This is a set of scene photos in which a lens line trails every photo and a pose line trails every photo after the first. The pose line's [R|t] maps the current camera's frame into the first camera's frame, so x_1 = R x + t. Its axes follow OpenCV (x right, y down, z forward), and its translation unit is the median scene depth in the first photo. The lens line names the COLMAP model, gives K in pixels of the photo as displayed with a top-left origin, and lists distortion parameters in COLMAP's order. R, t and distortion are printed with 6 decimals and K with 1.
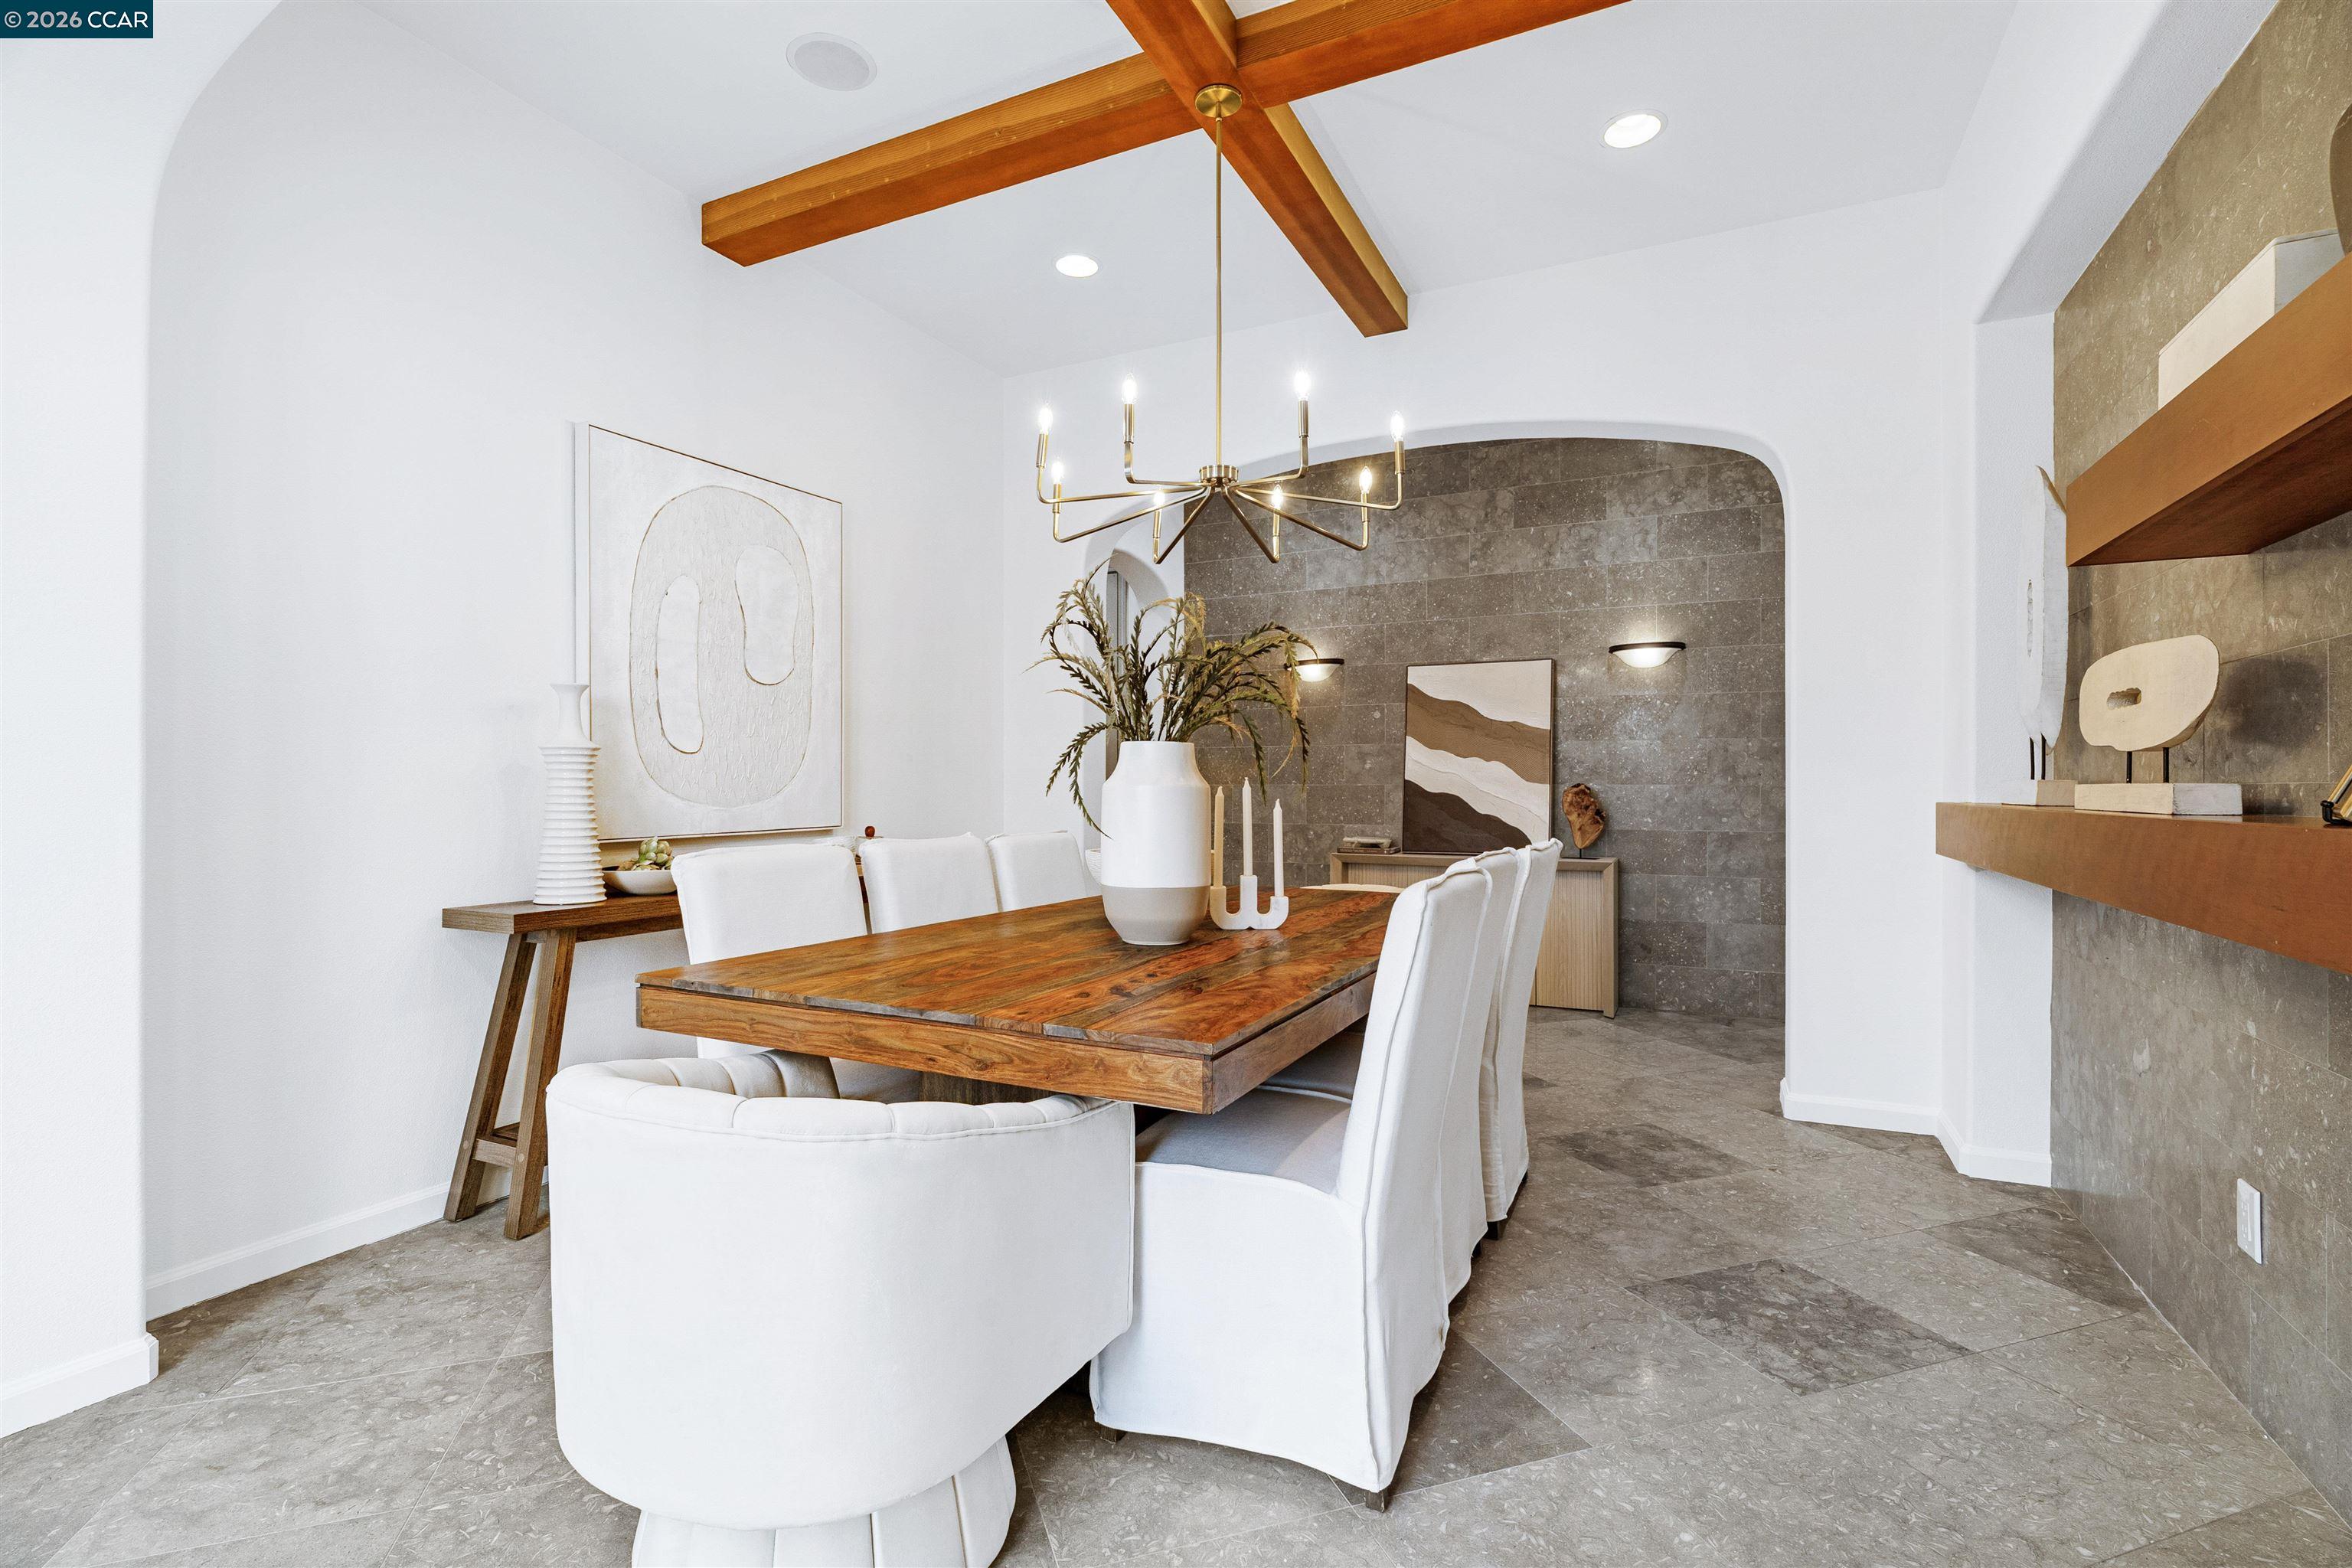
lens RADIAL K [[1071.4, 0, 1190.9], [0, 1071.4, 780.5], [0, 0, 1]] dist [-0.013926, 0.005836]
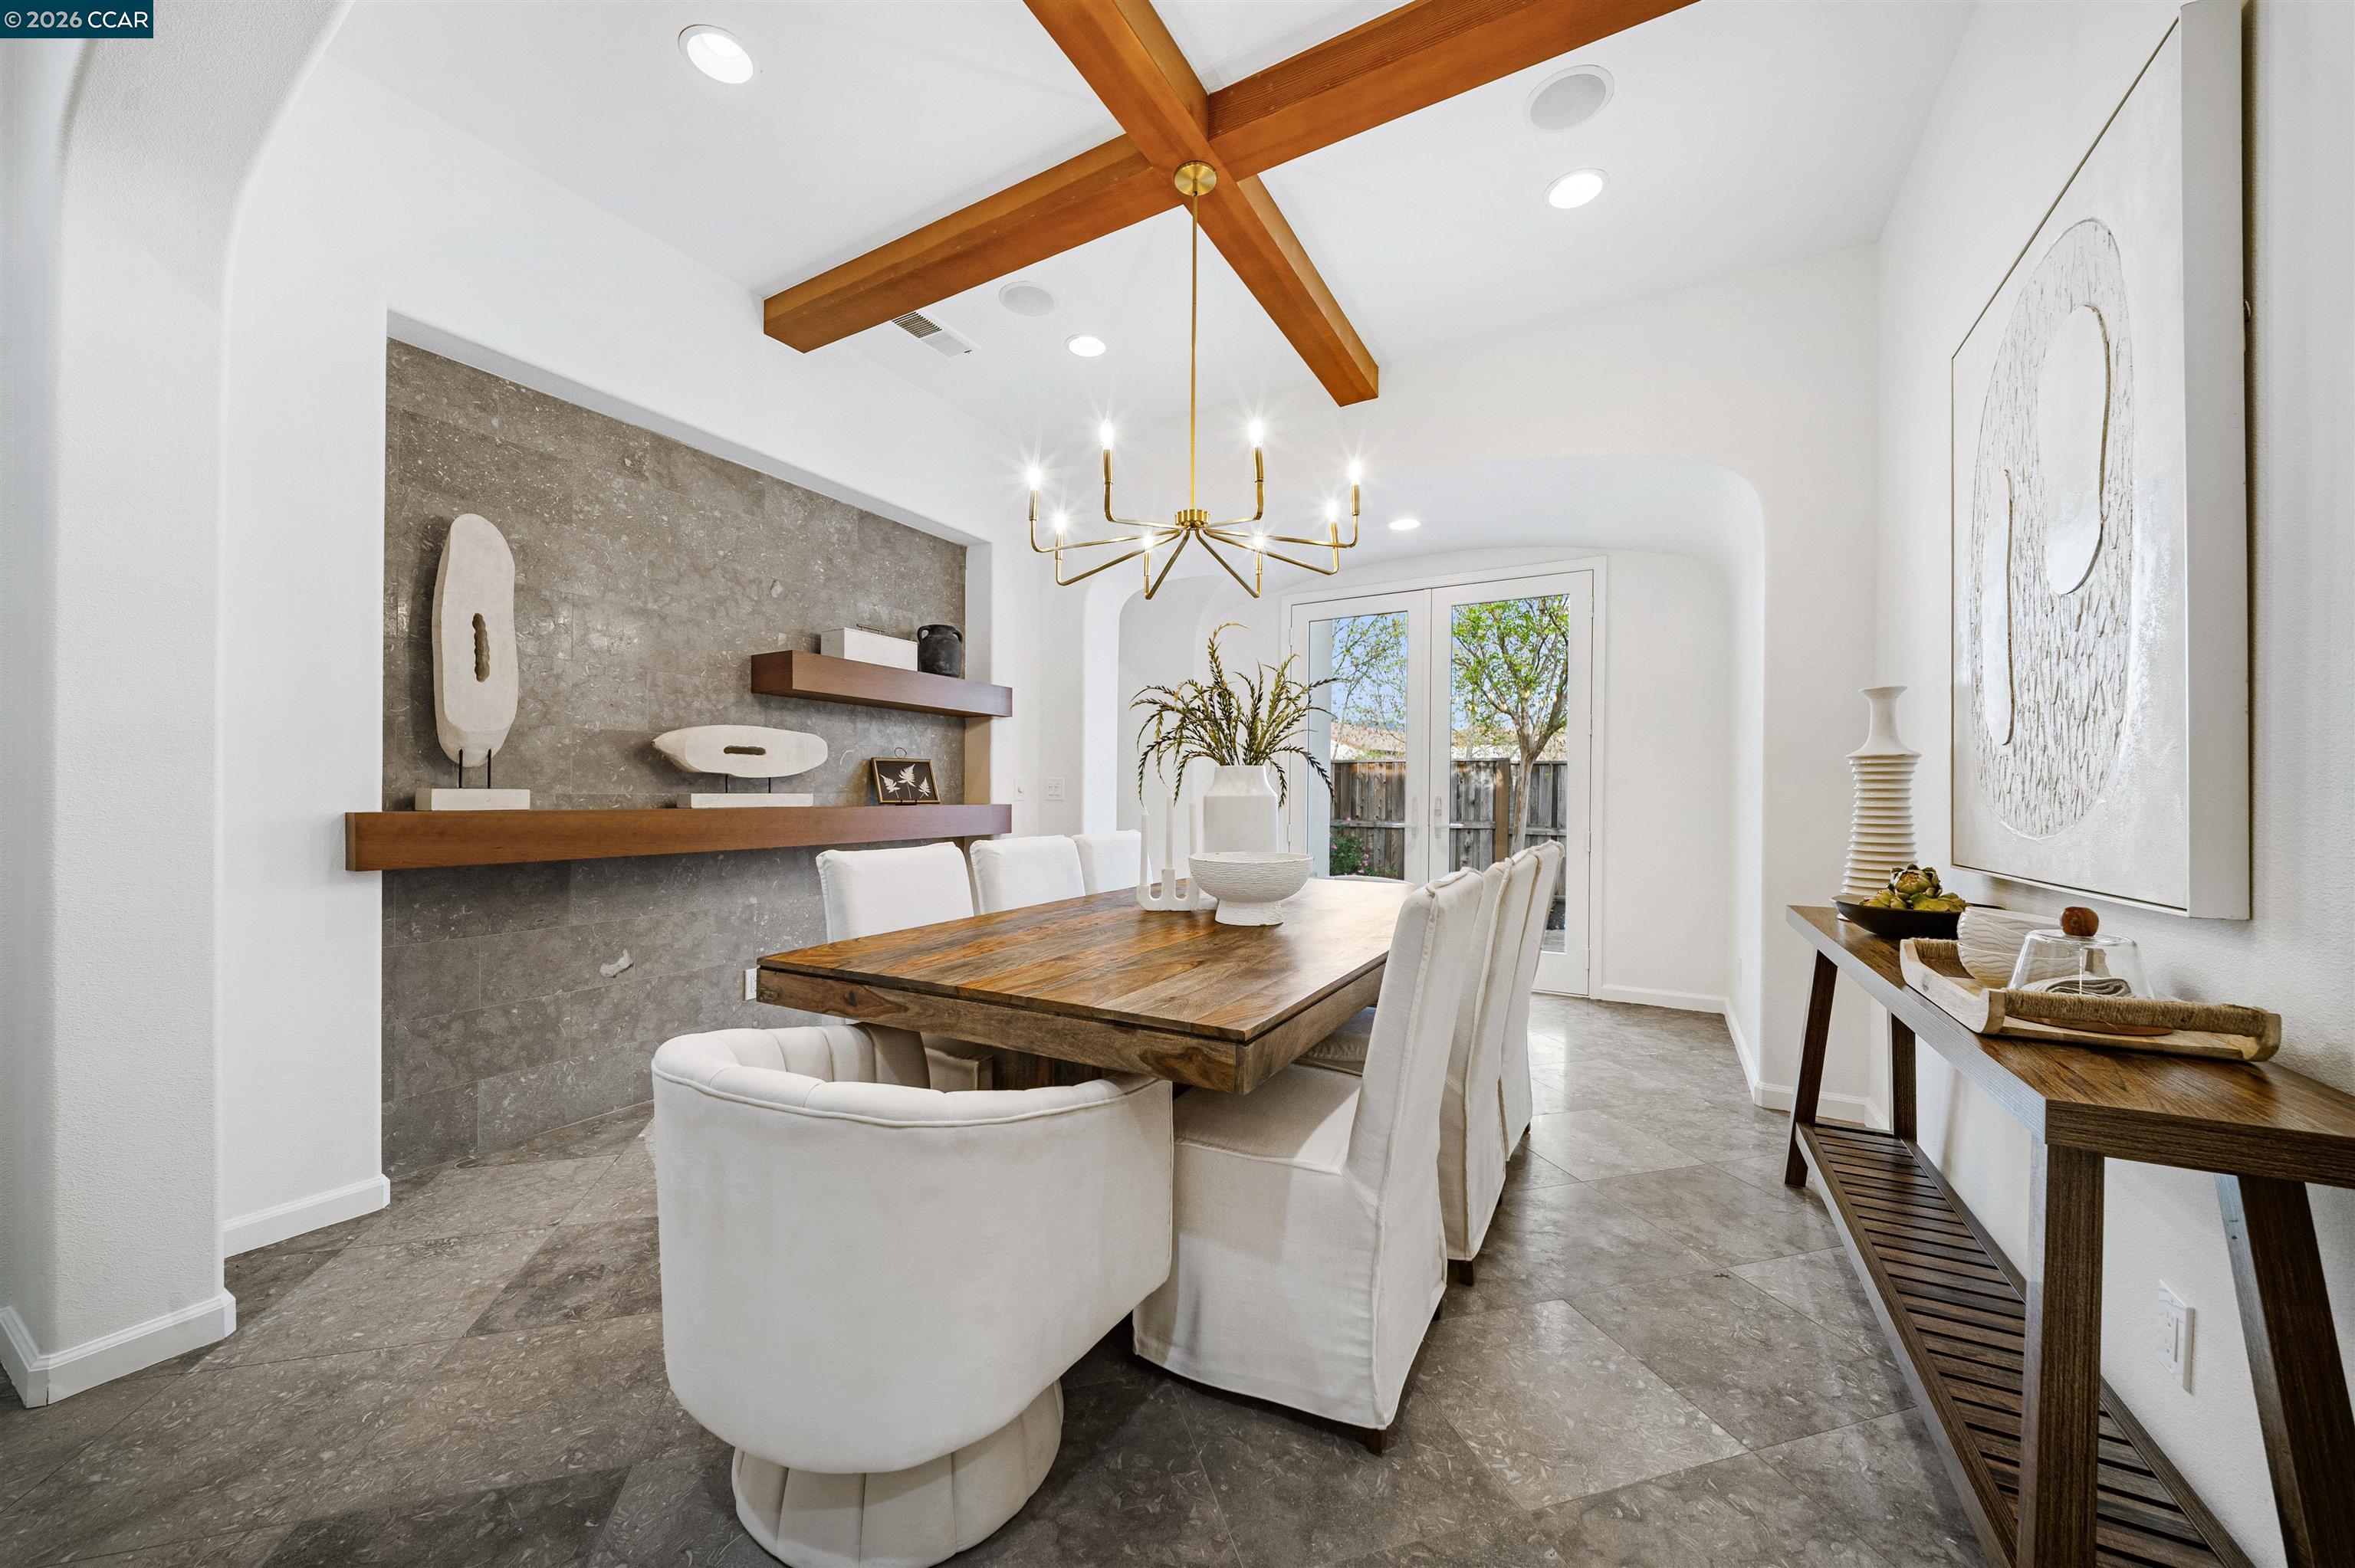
lens RADIAL K [[832.3, 0, 1161.4], [0, 832.3, 799.6], [0, 0, 1]] dist [-0.002384, -0.001803]
pose [[-0.997203, -0.003889, 0.074635, -0.004575], [-0.004069, 0.999989, -0.002256, 0.006125], [-0.074626, -0.002553, -0.997208, 0.990454]]
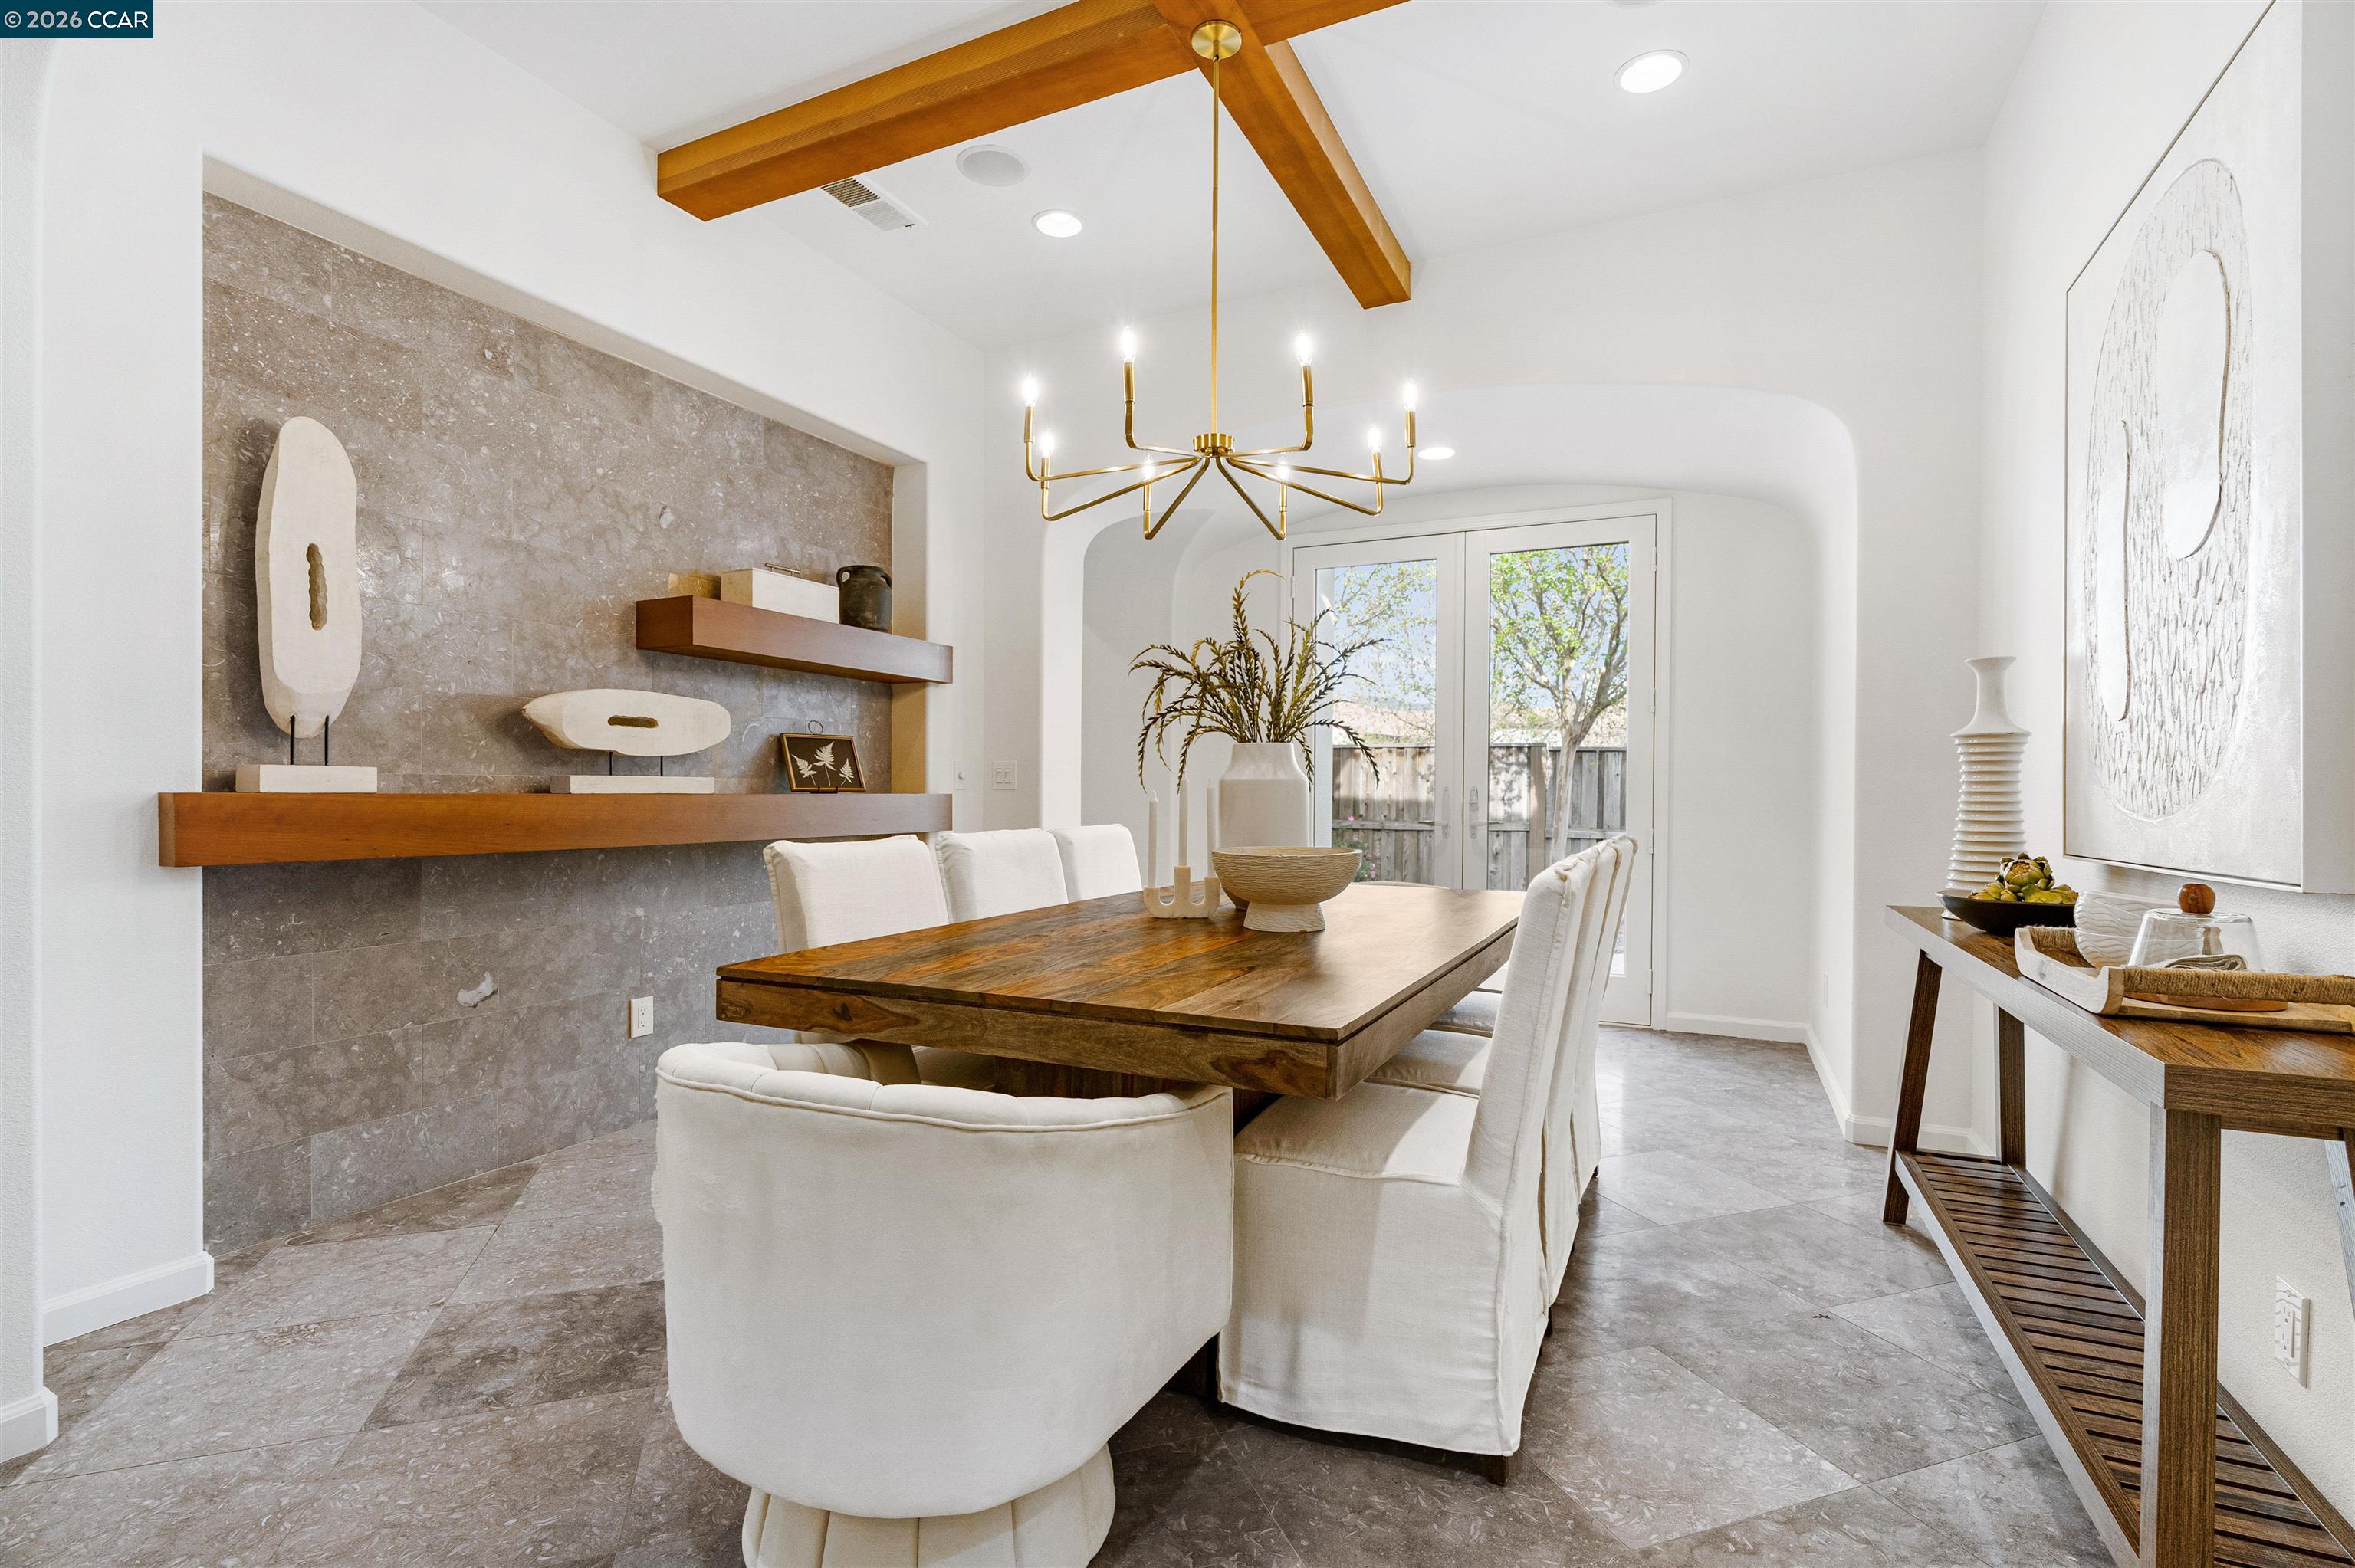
lens RADIAL K [[1072.6, 0, 1176.7], [0, 1072.6, 797.5], [0, 0, 1]] dist [-0.013926, 0.005836]
pose [[-0.999981, -0.006166, 0.000790, 0.030113], [-0.006167, 0.999980, -0.001379, 0.012985], [-0.000781, -0.001384, -0.999999, 1.026094]]
